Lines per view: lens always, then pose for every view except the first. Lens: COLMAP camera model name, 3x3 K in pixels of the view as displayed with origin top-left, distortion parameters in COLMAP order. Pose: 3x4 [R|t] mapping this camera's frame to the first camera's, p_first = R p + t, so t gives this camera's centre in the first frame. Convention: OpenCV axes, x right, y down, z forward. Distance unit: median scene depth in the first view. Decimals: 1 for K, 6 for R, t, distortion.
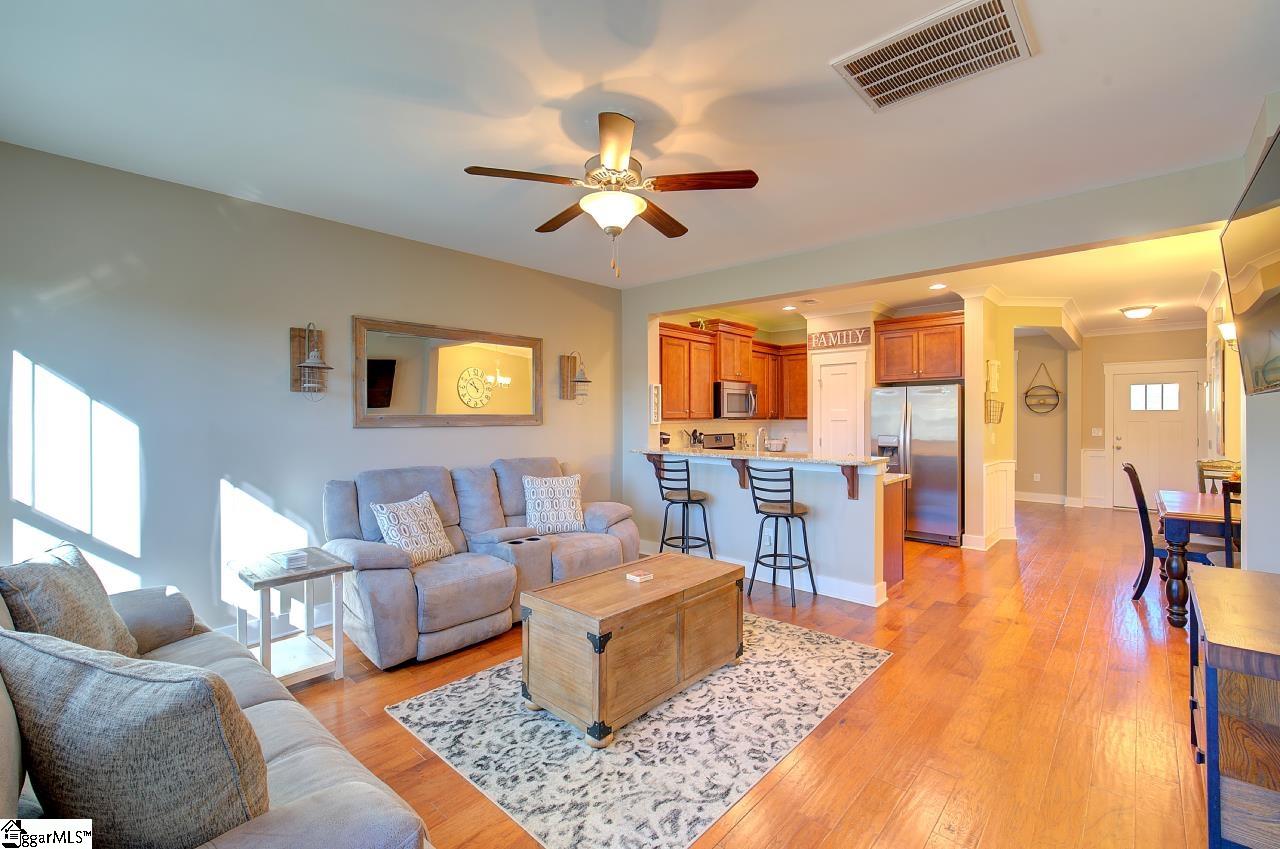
lens RADIAL K [[548.1, 0, 639.9], [0, 548.1, 420.0], [0, 0, 1]] dist [-0.001429, 0.000038]
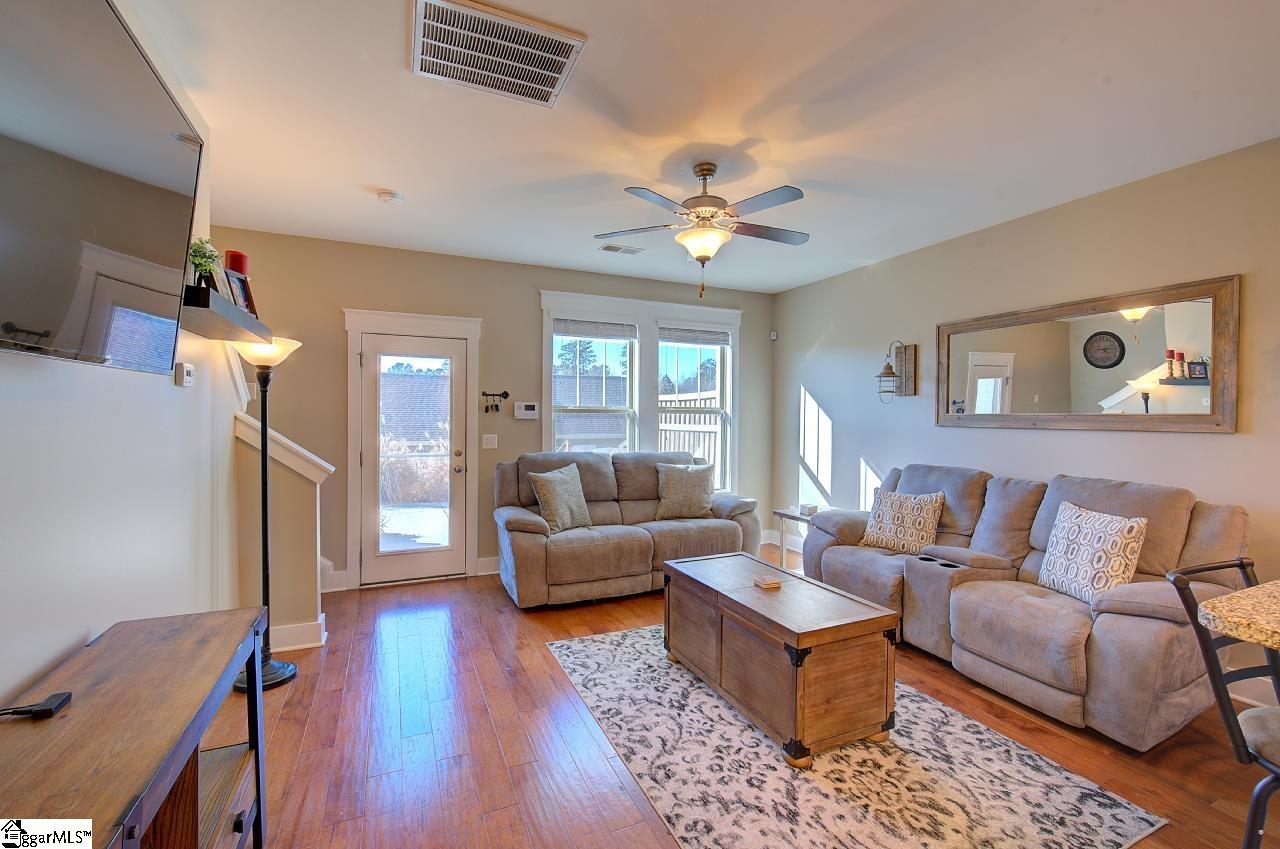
lens RADIAL K [[545.7, 0, 640.0], [0, 545.7, 424.5], [0, 0, 1]] dist [-0.001586, -0.000057]
pose [[-0.391525, 0.013126, -0.920074, 0.468053], [-0.012569, 0.999729, 0.019611, -0.002256], [0.920081, 0.019243, -0.391254, 0.568926]]
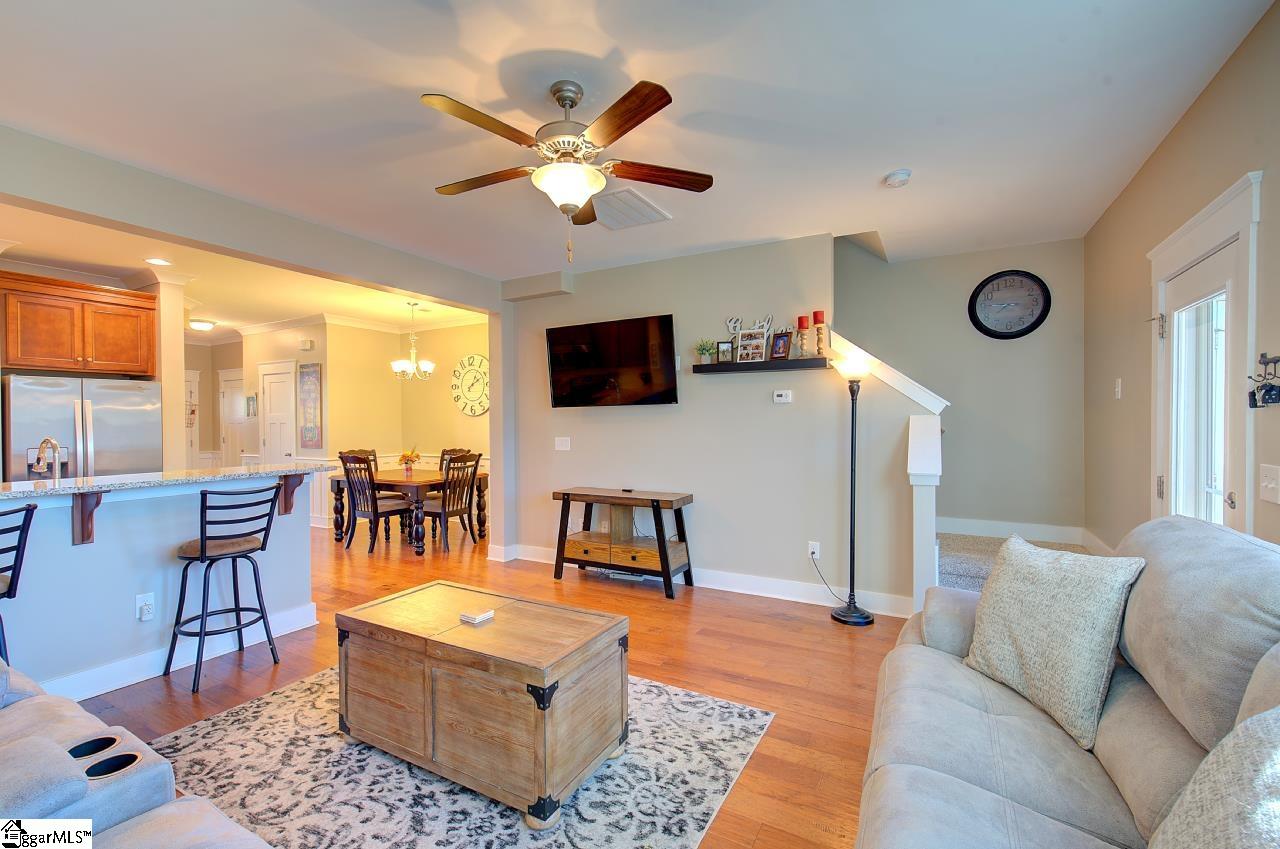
lens RADIAL K [[544.3, 0, 640.0], [0, 544.3, 424.5], [0, 0, 1]] dist [0.000045, -0.000101]
pose [[-0.232137, -0.005830, 0.972666, -0.403246], [0.011155, 0.999900, 0.008655, 0.002253], [-0.972619, 0.012860, -0.232049, 0.464515]]
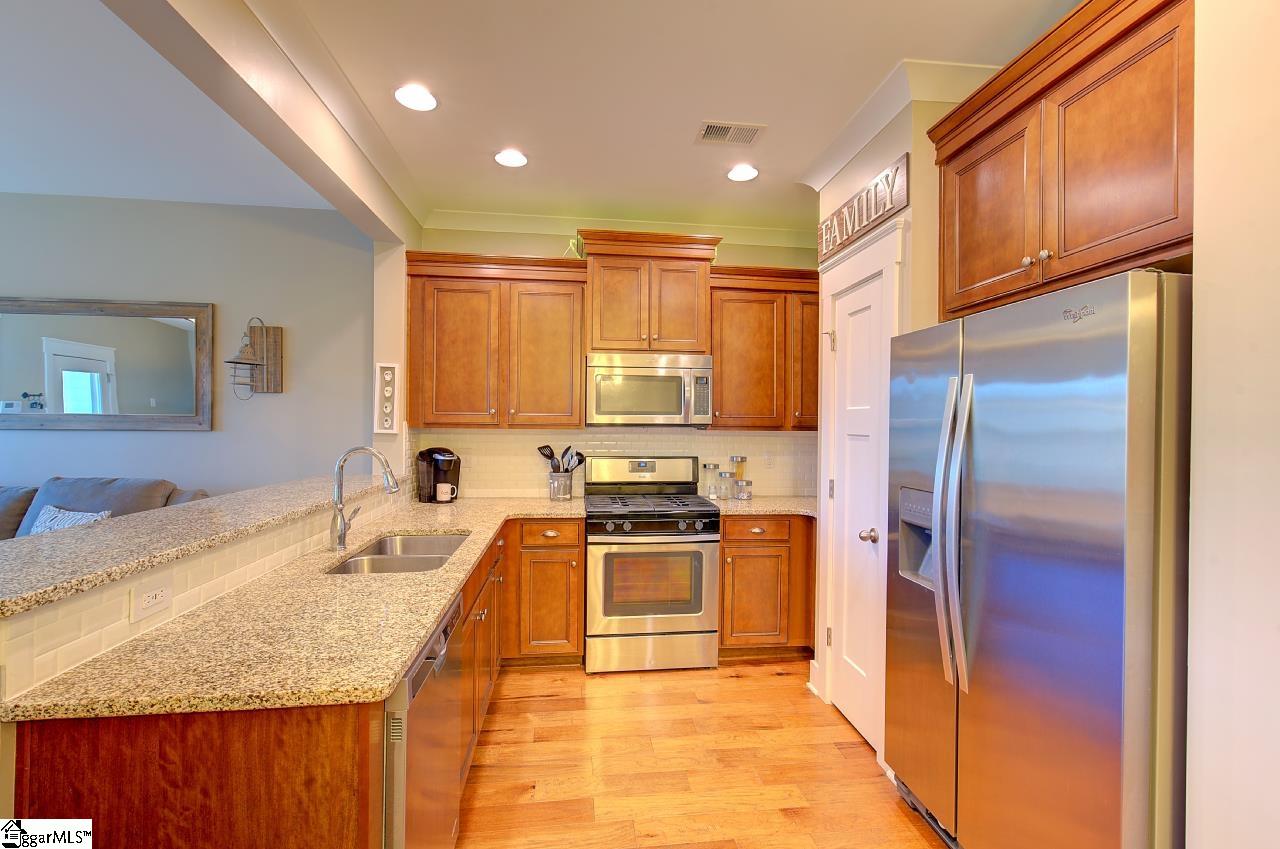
lens RADIAL K [[544.3, 0, 640.0], [0, 544.3, 424.5], [0, 0, 1]] dist [0.000045, -0.000101]
pose [[0.757192, 0.009379, -0.653125, 0.563076], [-0.014820, 0.999886, -0.002823, -0.003758], [0.653025, 0.011816, 0.757245, 0.712929]]
